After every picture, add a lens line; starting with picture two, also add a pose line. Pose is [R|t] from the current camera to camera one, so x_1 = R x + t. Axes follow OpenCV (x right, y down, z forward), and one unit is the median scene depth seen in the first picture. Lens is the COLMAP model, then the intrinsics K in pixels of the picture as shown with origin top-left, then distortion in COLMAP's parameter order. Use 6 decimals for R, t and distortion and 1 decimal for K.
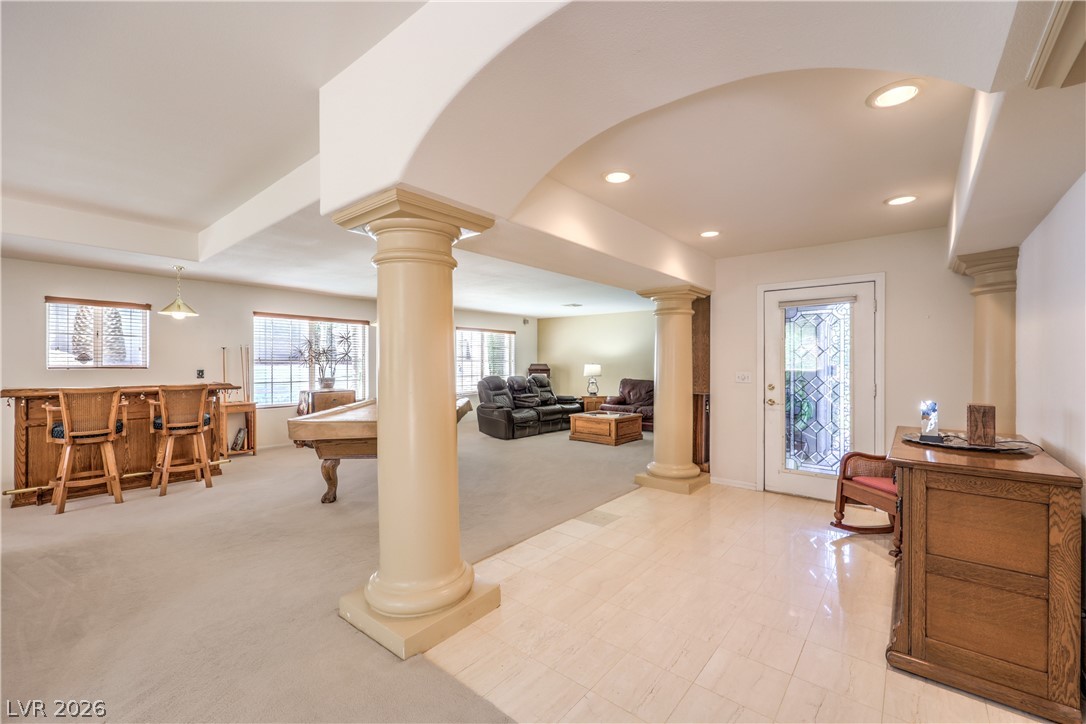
lens RADIAL K [[454.1, 0, 546.6], [0, 454.1, 362.7], [0, 0, 1]] dist [0.002926, 0.001816]
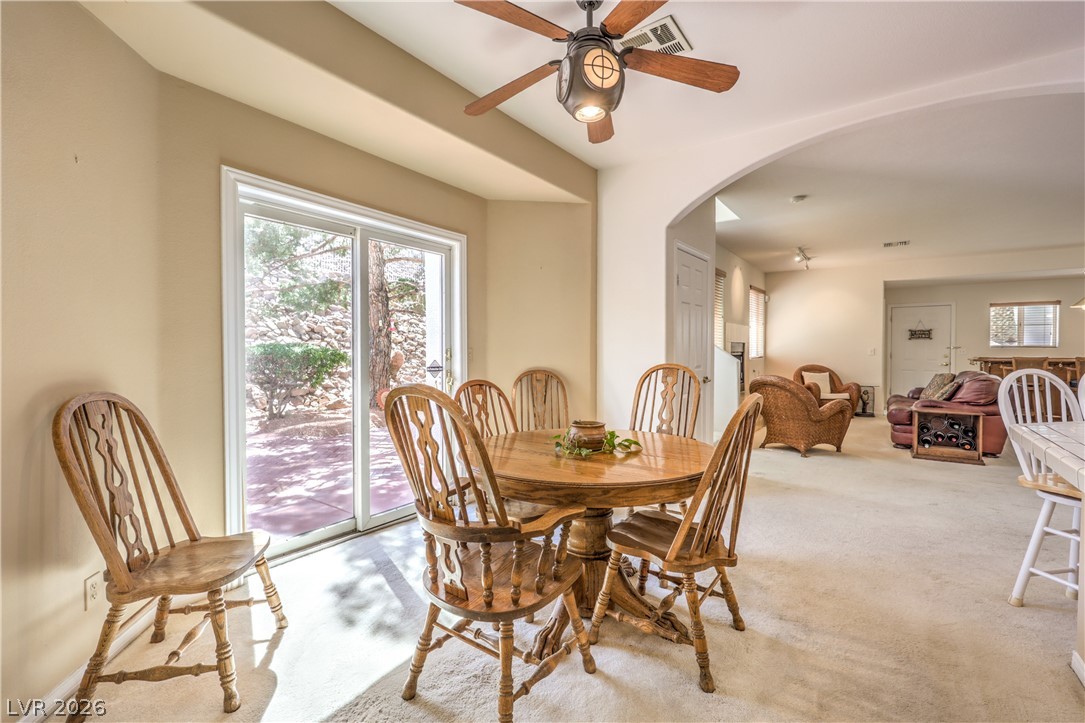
lens RADIAL K [[453.6, 0, 556.5], [0, 453.6, 353.6], [0, 0, 1]] dist [0.002926, 0.001816]
pose [[0.068312, 0.009382, -0.997620, 0.431908], [0.001047, 0.999955, 0.009476, 0.017979], [0.997663, -0.001692, 0.068299, -0.657676]]
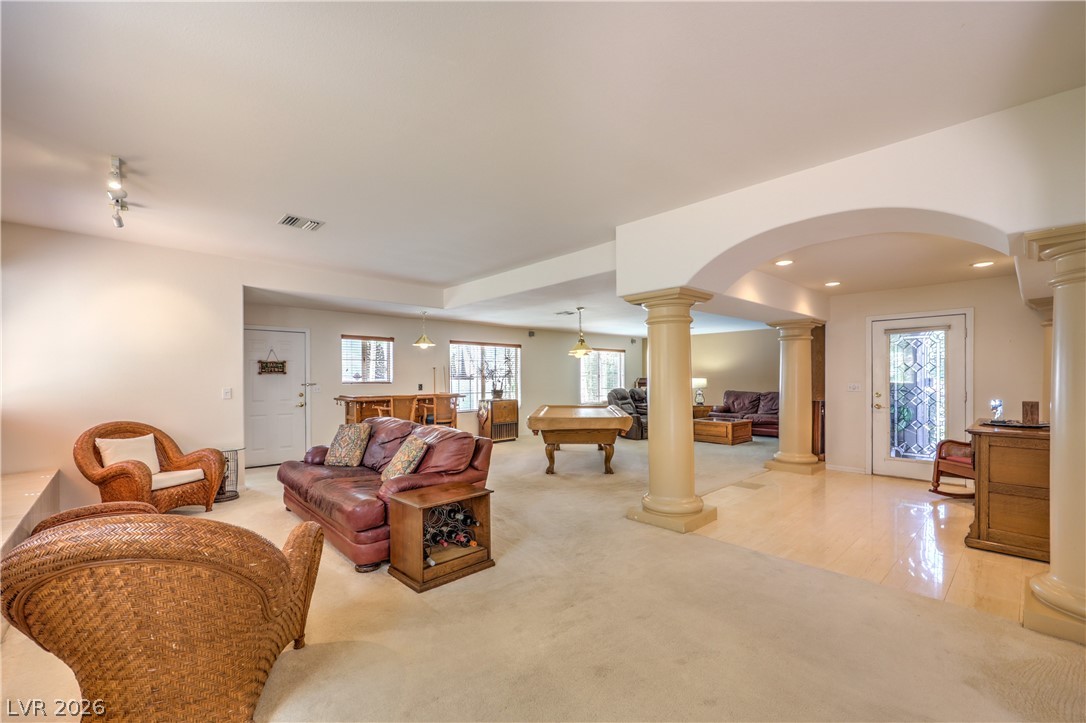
lens RADIAL K [[454.1, 0, 547.2], [0, 454.1, 381.6], [0, 0, 1]] dist [0.002926, 0.001816]
pose [[0.990947, -0.005743, -0.134128, -0.229395], [0.007185, 0.999921, 0.010265, -0.003815], [0.134058, -0.011136, 0.990911, -0.356021]]
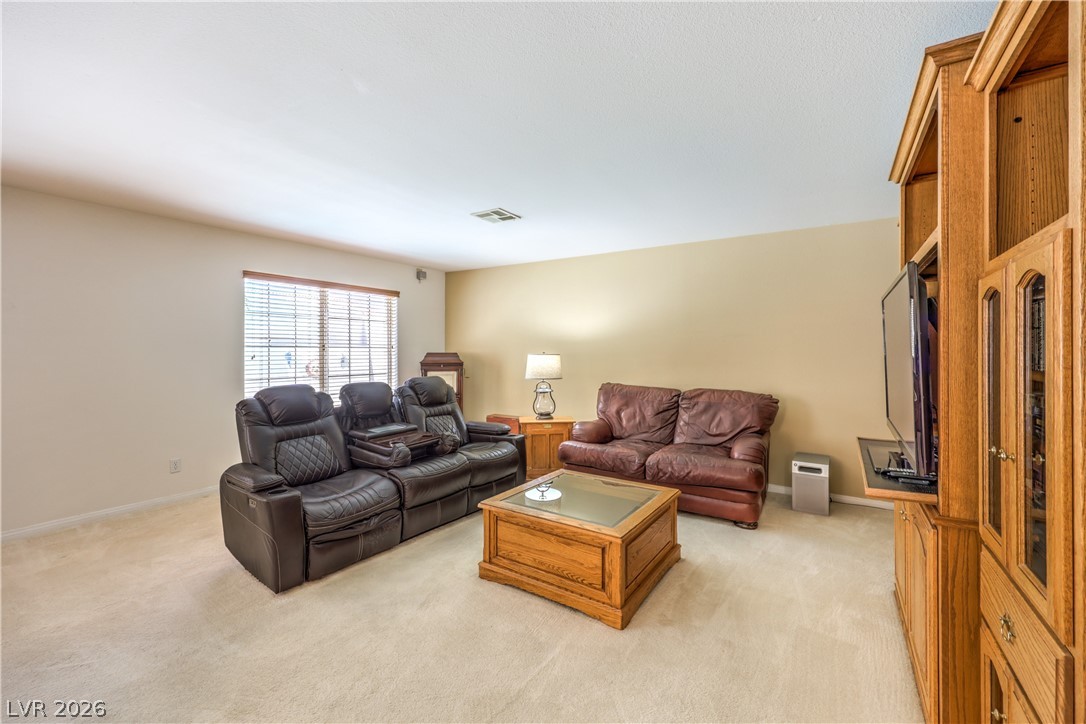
lens RADIAL K [[454.1, 0, 551.6], [0, 454.1, 357.9], [0, 0, 1]] dist [0.002926, 0.001816]
pose [[0.992030, 0.000700, 0.126002, 0.087040], [-0.002858, 0.999852, 0.016947, -0.001697], [-0.125972, -0.017172, 0.991885, 0.929292]]
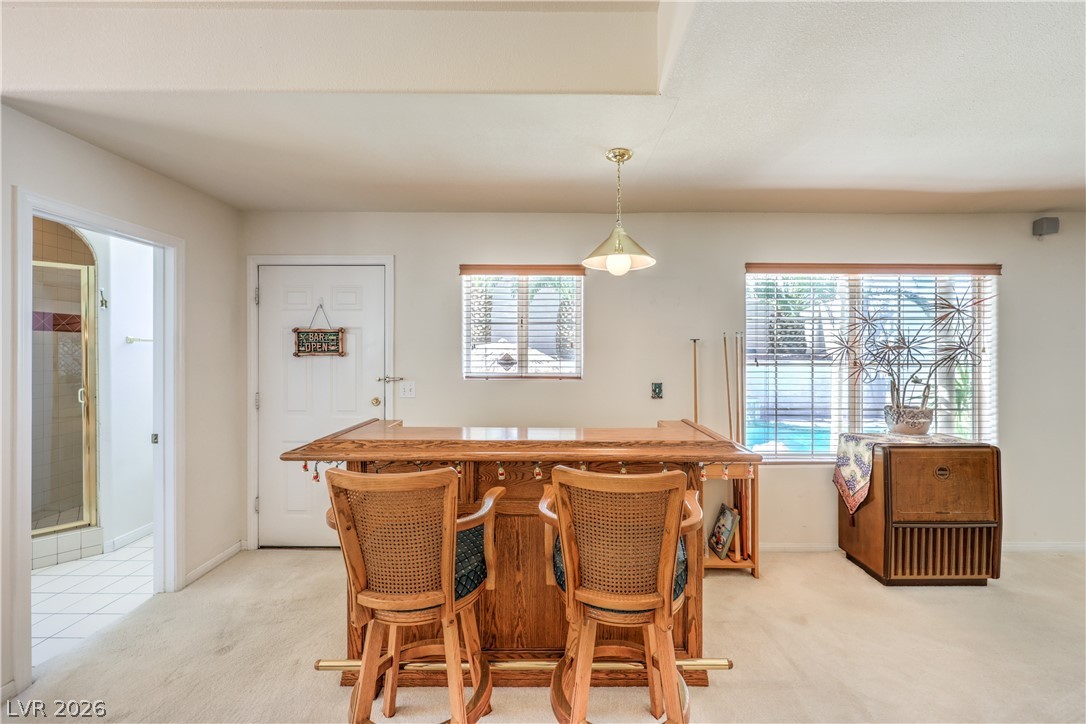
lens RADIAL K [[454.1, 0, 546.8], [0, 454.1, 355.1], [0, 0, 1]] dist [0.002926, 0.001816]
pose [[0.637585, 0.004083, -0.770369, -0.508970], [0.001185, 0.999980, 0.006280, -0.022691], [0.770379, -0.004917, 0.637568, 0.659925]]
